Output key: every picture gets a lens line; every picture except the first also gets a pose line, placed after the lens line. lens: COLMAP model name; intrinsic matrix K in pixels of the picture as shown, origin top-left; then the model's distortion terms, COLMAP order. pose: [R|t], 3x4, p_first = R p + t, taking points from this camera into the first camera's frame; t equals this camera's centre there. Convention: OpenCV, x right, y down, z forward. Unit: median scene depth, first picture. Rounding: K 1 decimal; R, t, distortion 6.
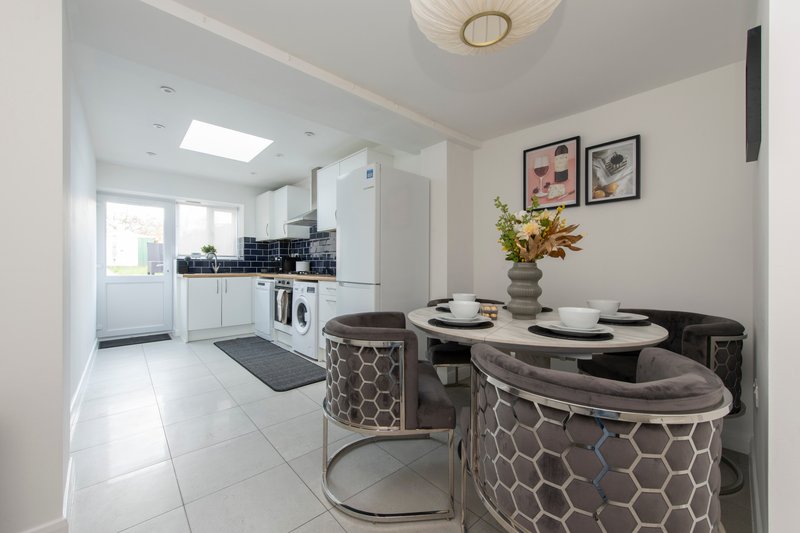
lens RADIAL K [[313.2, 0, 402.0], [0, 313.2, 266.6], [0, 0, 1]] dist [0.006757, -0.000388]
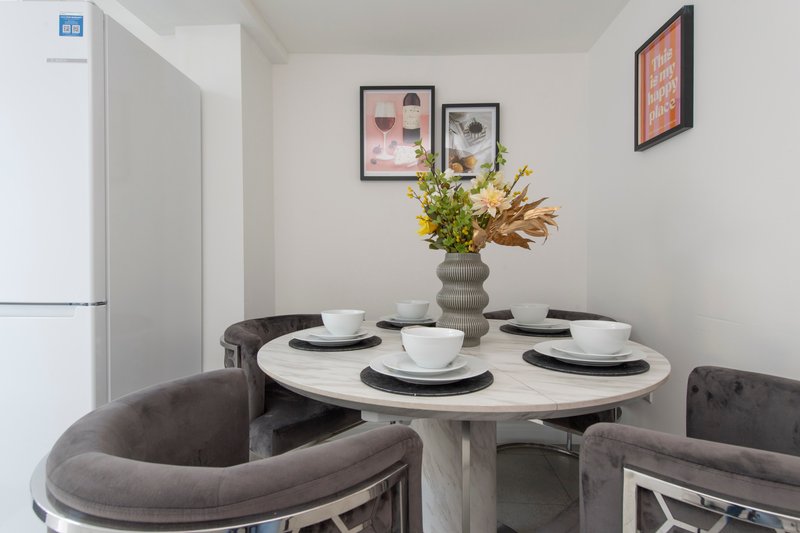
lens RADIAL K [[404.1, 0, 400.3], [0, 404.1, 265.0], [0, 0, 1]] dist [0.004077, -0.000131]
pose [[0.713881, -0.009922, 0.700197, -0.121555], [0.003012, 0.999934, 0.011099, 0.000650], [-0.700261, -0.005815, 0.713863, 0.248922]]
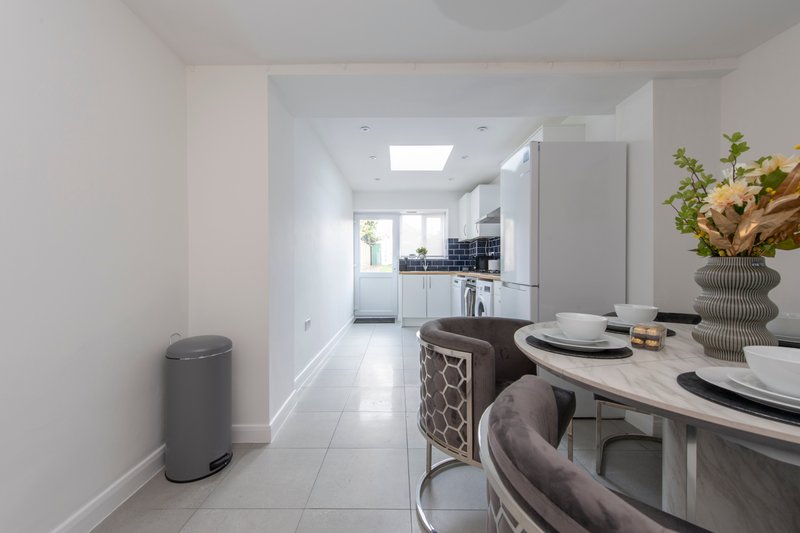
lens RADIAL K [[315.0, 0, 395.0], [0, 315.0, 266.5], [0, 0, 1]] dist [0.007635, -0.000566]
pose [[0.739410, 0.000526, -0.673256, 0.155600], [0.001939, 0.999994, 0.002911, 0.000463], [0.673253, -0.003458, 0.739404, 0.087518]]
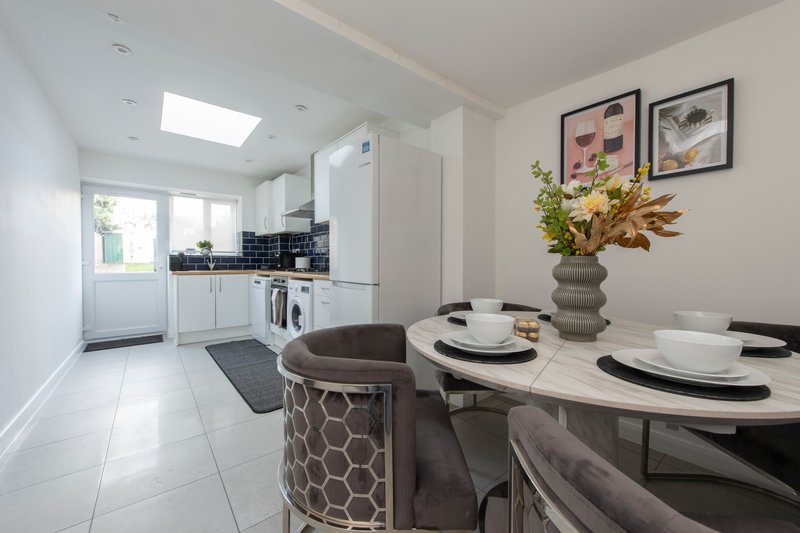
lens RADIAL K [[313.2, 0, 402.0], [0, 313.2, 266.6], [0, 0, 1]] dist [0.006757, -0.000388]
pose [[0.998788, -0.001051, -0.049217, 0.020790], [0.001602, 0.999937, 0.011154, 0.000813], [0.049202, -0.011219, 0.998726, 0.145294]]
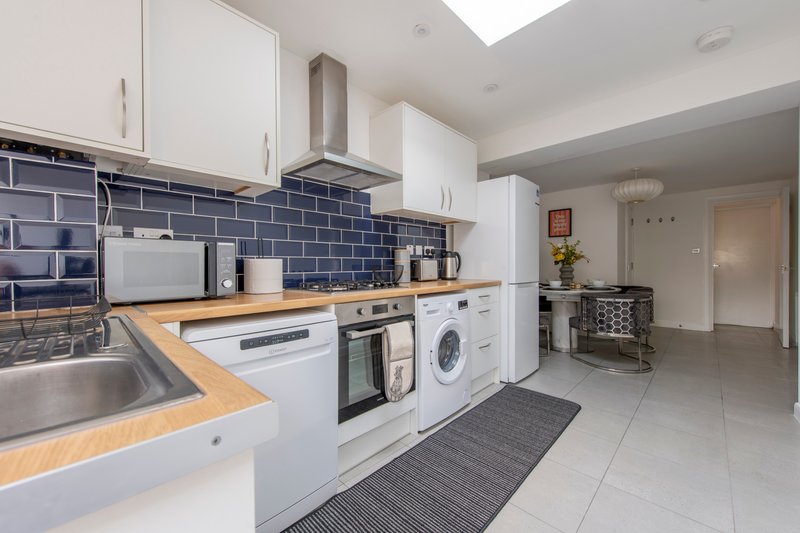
lens RADIAL K [[310.5, 0, 396.8], [0, 310.5, 266.0], [0, 0, 1]] dist [0.000973, -0.000658]
pose [[-0.059546, -0.005344, 0.998211, -0.950763], [0.004503, 0.999974, 0.005622, -0.012299], [-0.998215, 0.004830, -0.059520, 1.192024]]
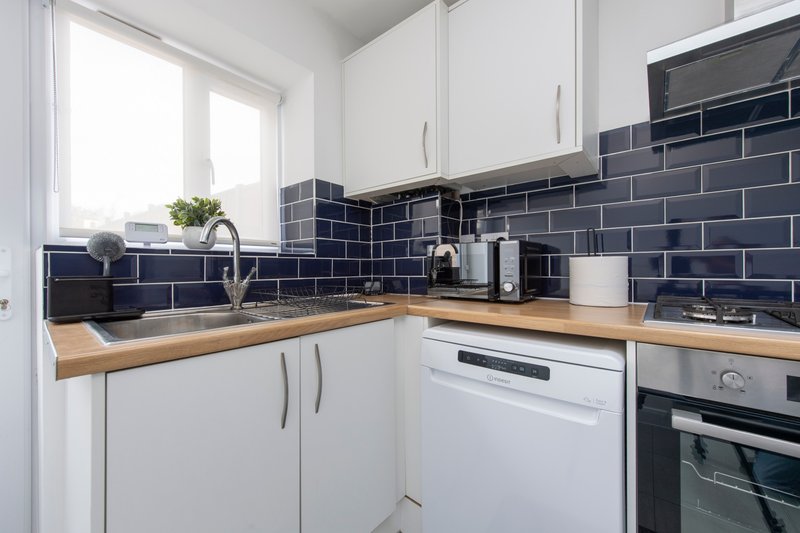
lens RADIAL K [[313.2, 0, 402.0], [0, 313.2, 266.6], [0, 0, 1]] dist [0.006757, -0.000388]
pose [[0.990555, -0.007208, 0.136923, -0.707847], [0.007744, 0.999964, -0.003384, -0.011494], [-0.136894, 0.004412, 0.990576, 1.051025]]
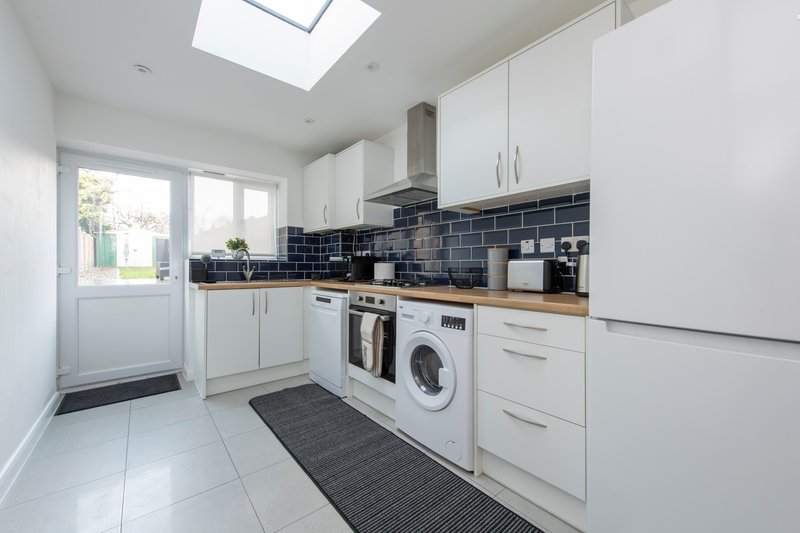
lens RADIAL K [[313.2, 0, 402.0], [0, 313.2, 266.6], [0, 0, 1]] dist [0.006757, -0.000388]
pose [[0.999333, 0.001050, -0.036510, -0.357514], [-0.001064, 0.999999, -0.000361, -0.012221], [0.036509, 0.000400, 0.999333, 0.516898]]
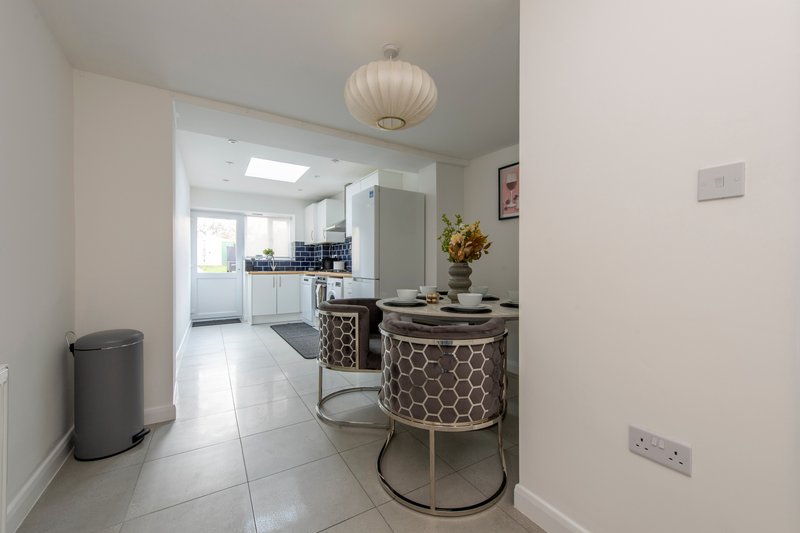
lens RADIAL K [[313.2, 0, 402.0], [0, 313.2, 266.6], [0, 0, 1]] dist [0.006757, -0.000388]
pose [[0.983854, -0.000216, -0.178971, 0.184864], [0.000599, 0.999998, 0.002087, 0.000940], [0.178970, -0.002161, 0.983852, -0.184887]]
